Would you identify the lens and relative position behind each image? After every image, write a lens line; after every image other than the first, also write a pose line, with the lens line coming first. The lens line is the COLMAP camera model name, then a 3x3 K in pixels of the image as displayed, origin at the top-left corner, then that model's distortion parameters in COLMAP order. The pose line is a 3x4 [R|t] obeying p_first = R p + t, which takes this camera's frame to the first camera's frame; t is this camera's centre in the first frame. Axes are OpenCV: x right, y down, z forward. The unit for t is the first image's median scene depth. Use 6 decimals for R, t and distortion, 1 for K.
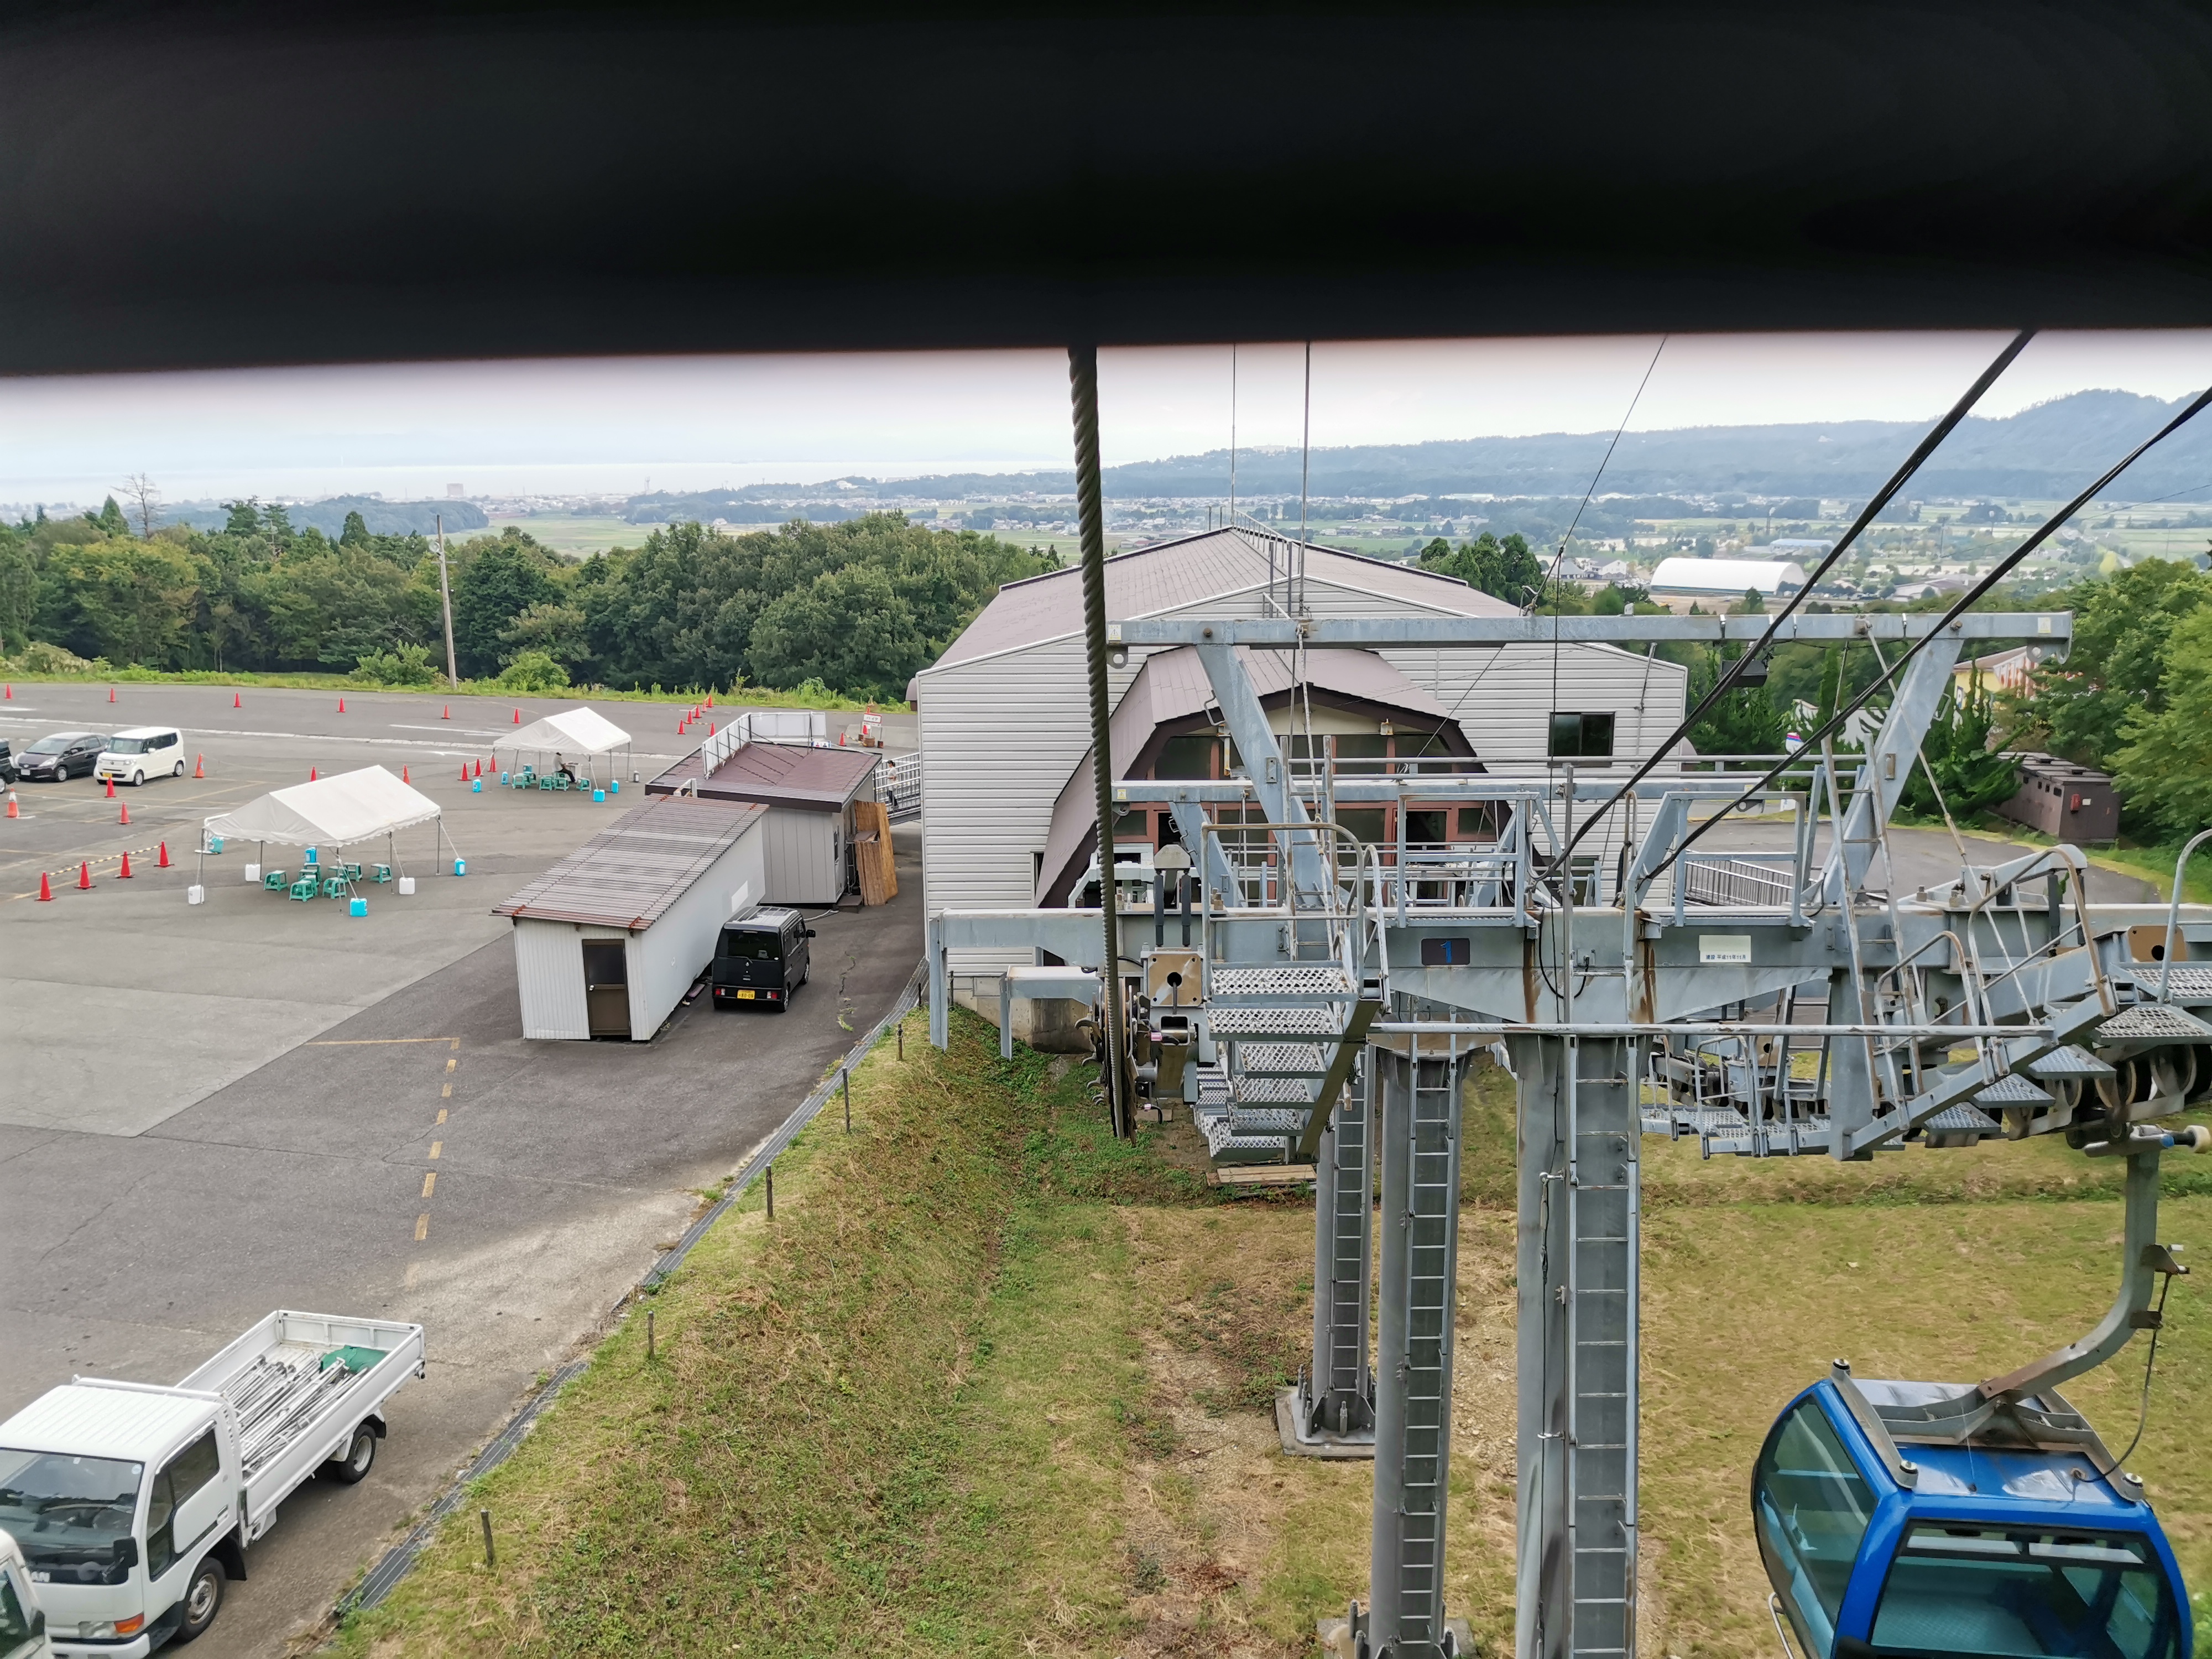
lens RADIAL K [[1669.0, 0, 1105.3], [0, 1669.0, 816.0], [0, 0, 1]] dist [-0.010753, -0.062166]
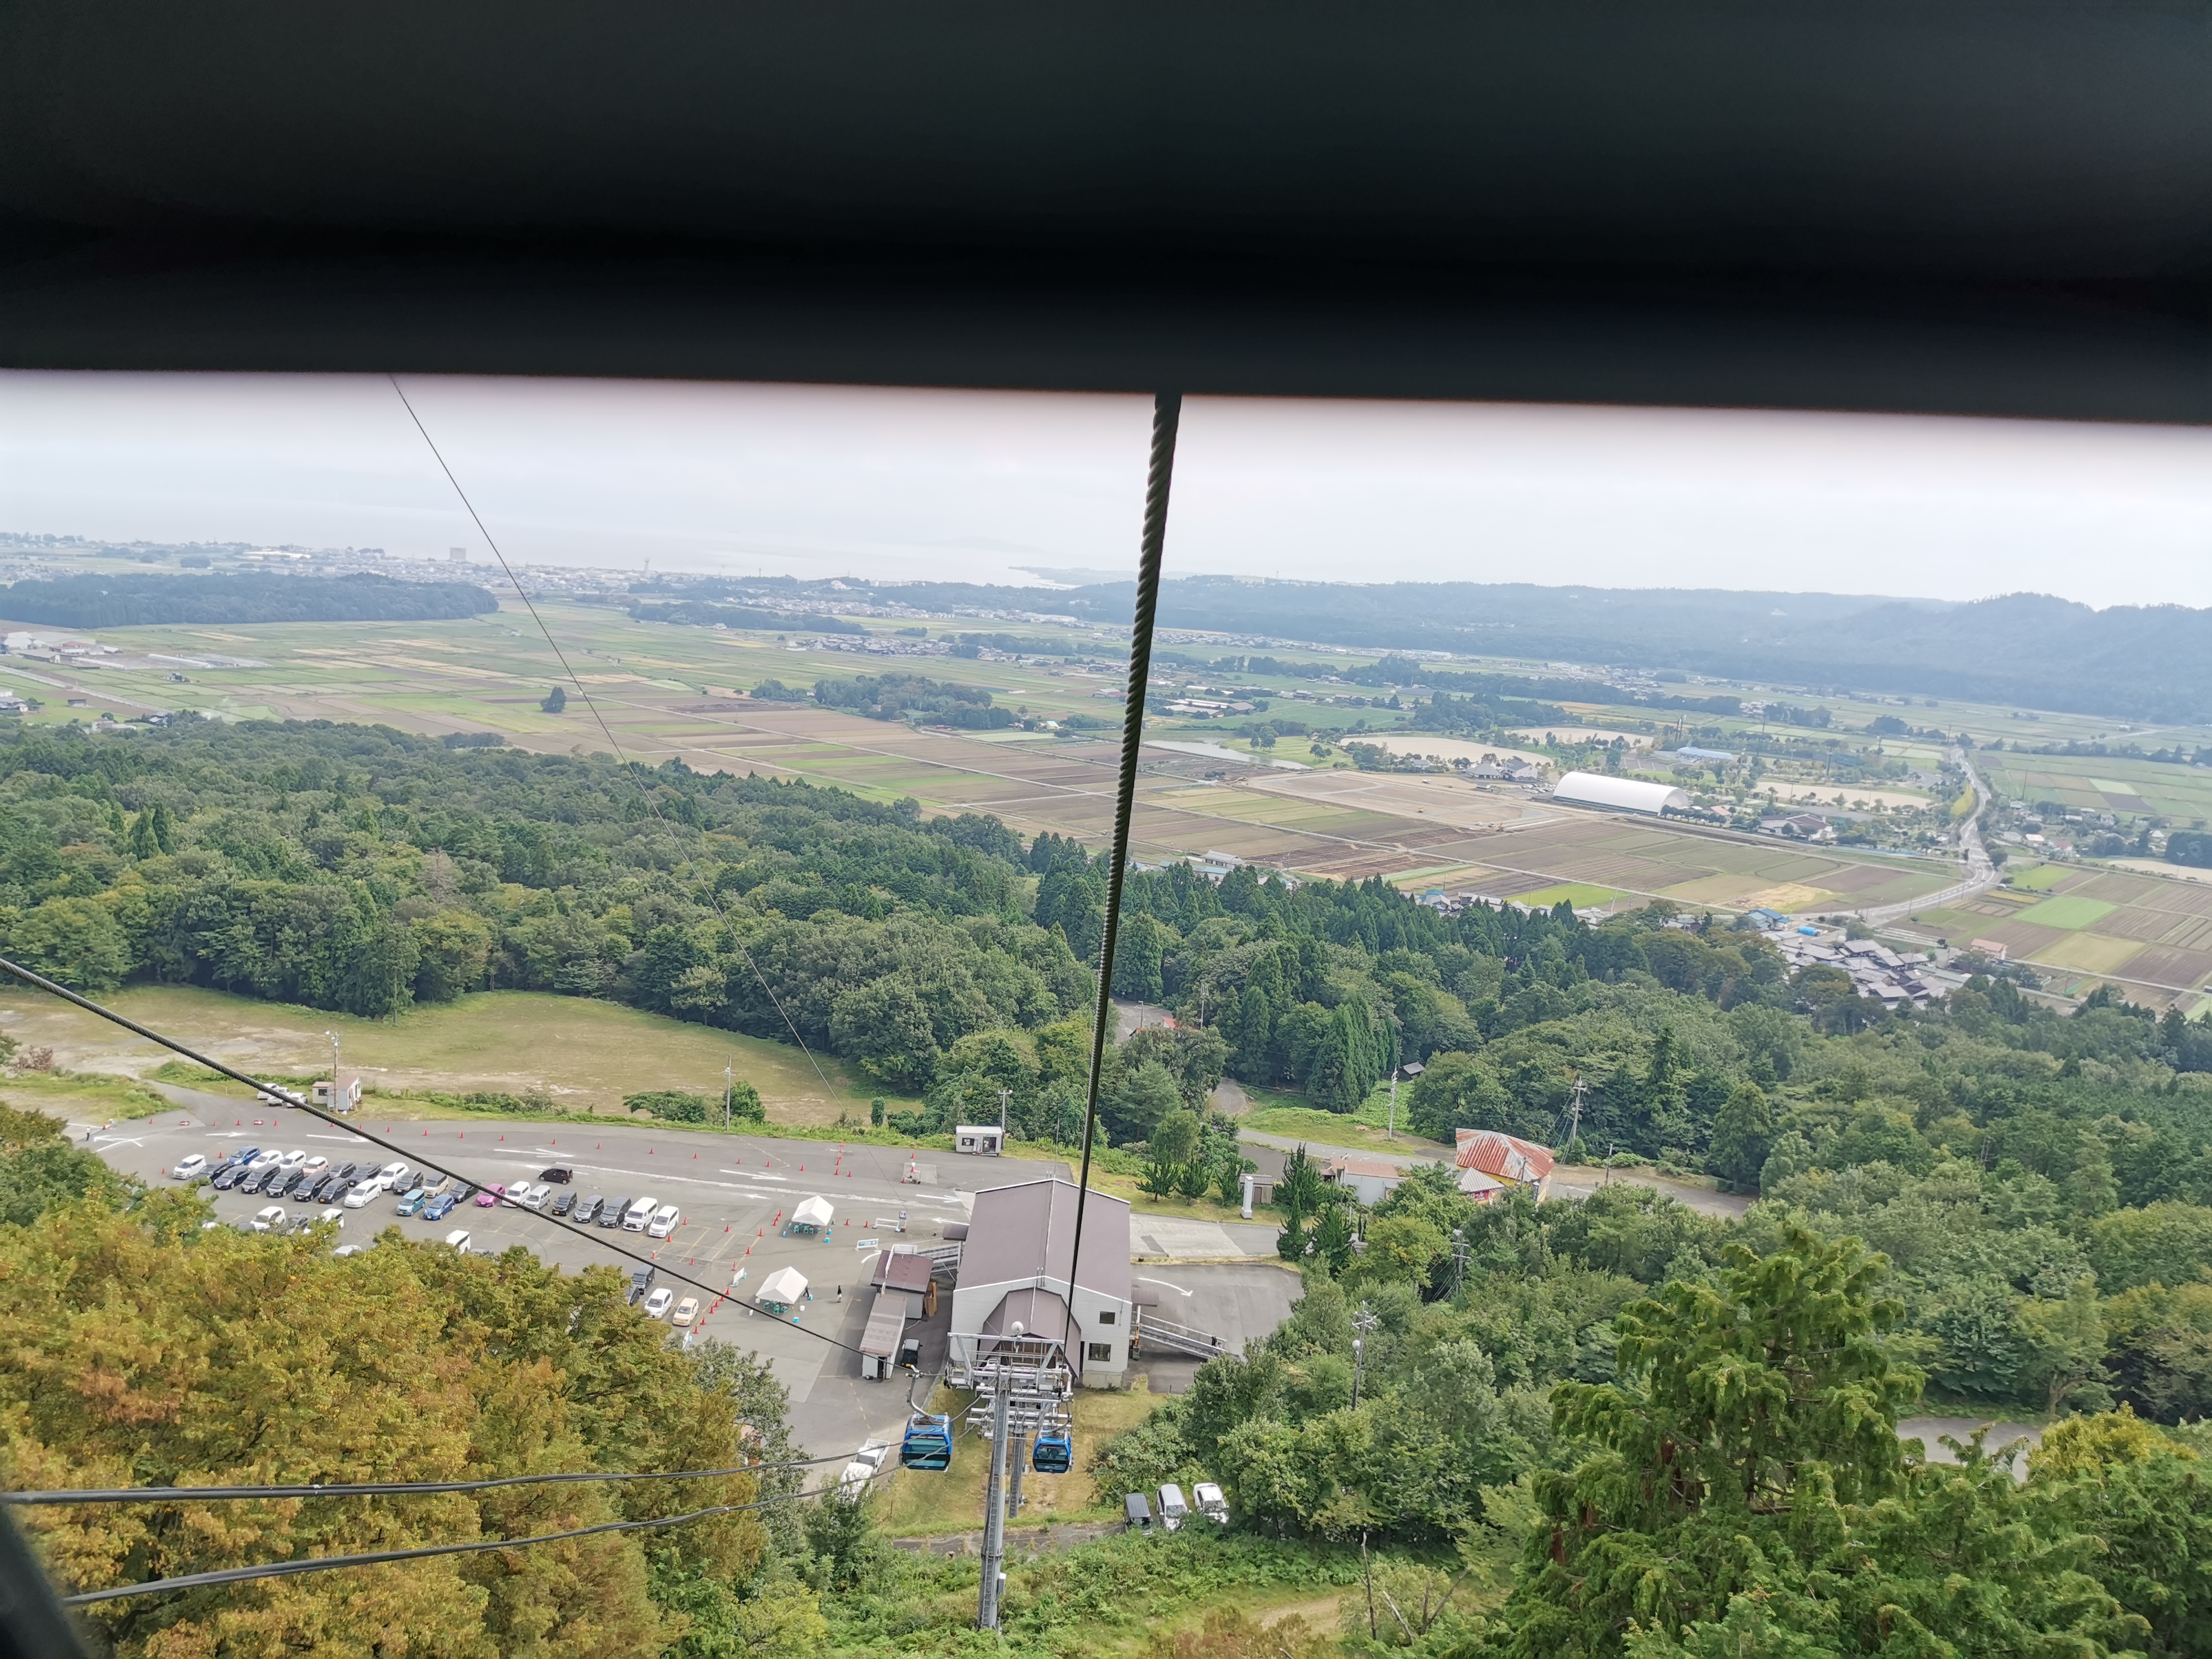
lens RADIAL K [[1655.3, 0, 1102.9], [0, 1655.3, 826.2], [0, 0, 1]] dist [0.033171, -0.130583]
pose [[0.997000, 0.075344, 0.017737, 0.094398], [-0.074395, 0.996017, -0.049156, -1.011799], [-0.021370, 0.047689, 0.998634, -3.072865]]
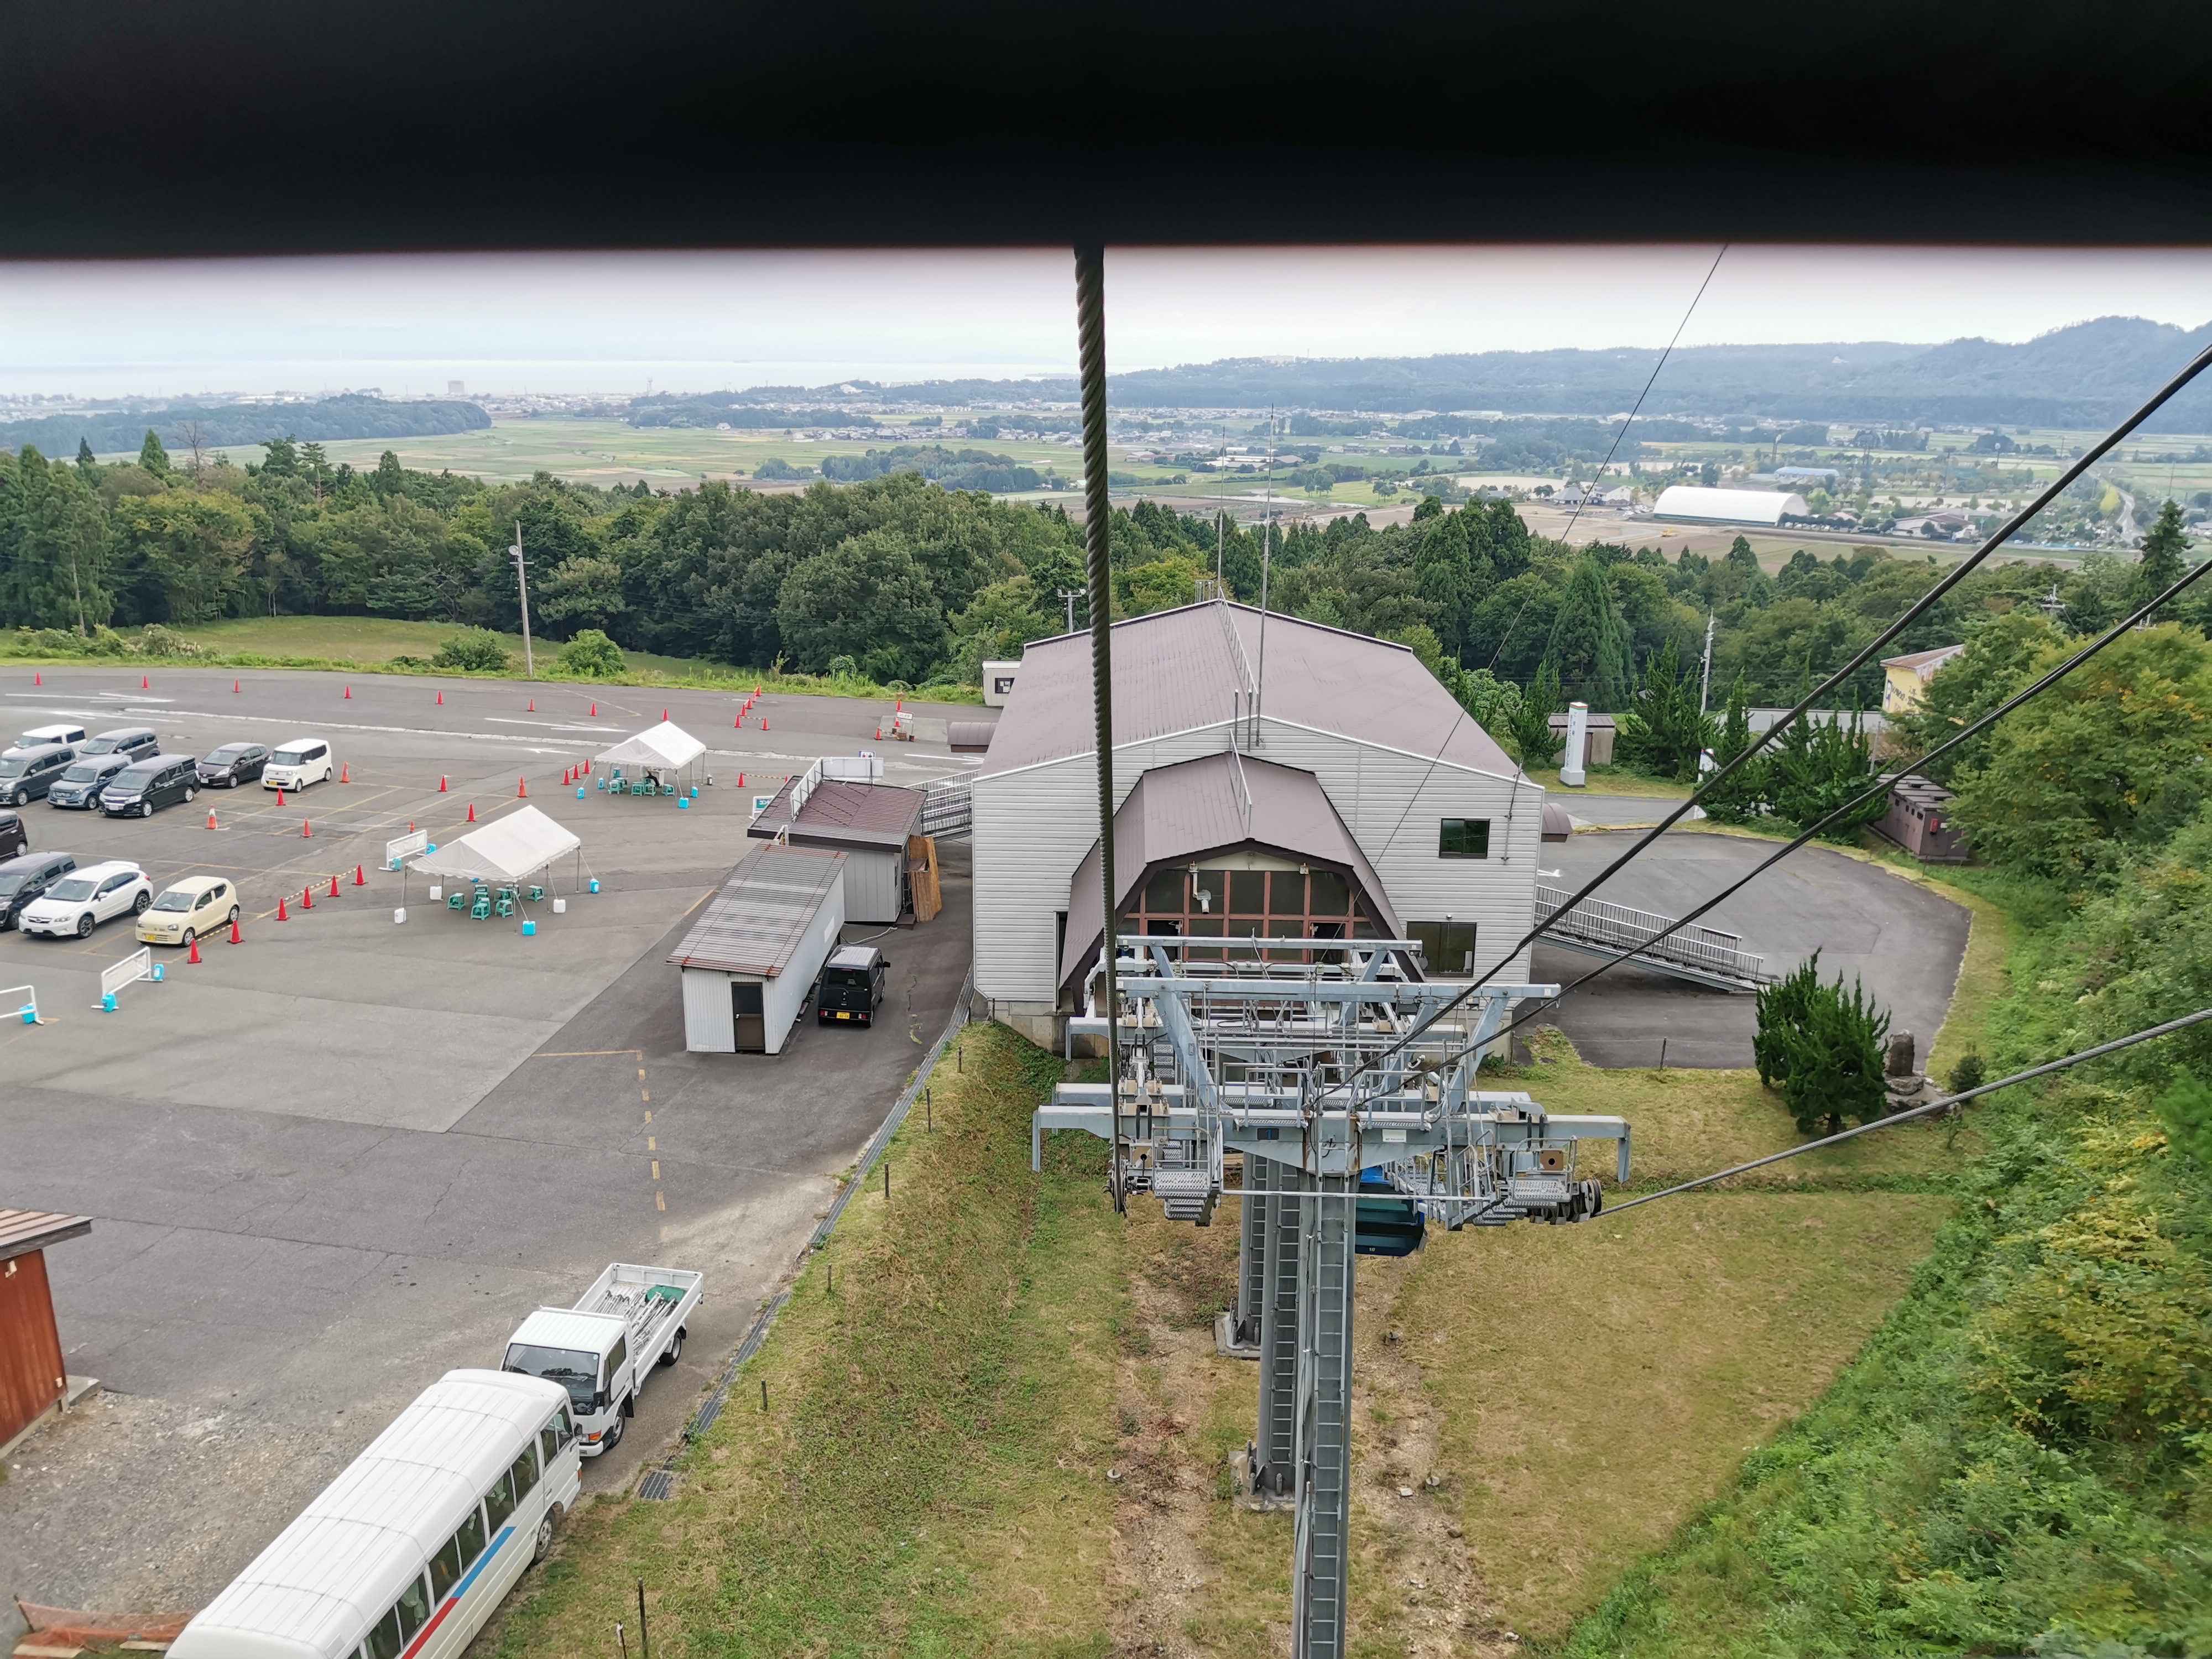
lens RADIAL K [[1665.9, 0, 1104.2], [0, 1665.9, 827.3], [0, 0, 1]] dist [-0.005691, -0.072242]
pose [[0.999850, 0.017302, 0.000068, -0.005347], [-0.017274, 0.998005, 0.060734, -0.121028], [0.000983, -0.060726, 0.998154, -0.313804]]
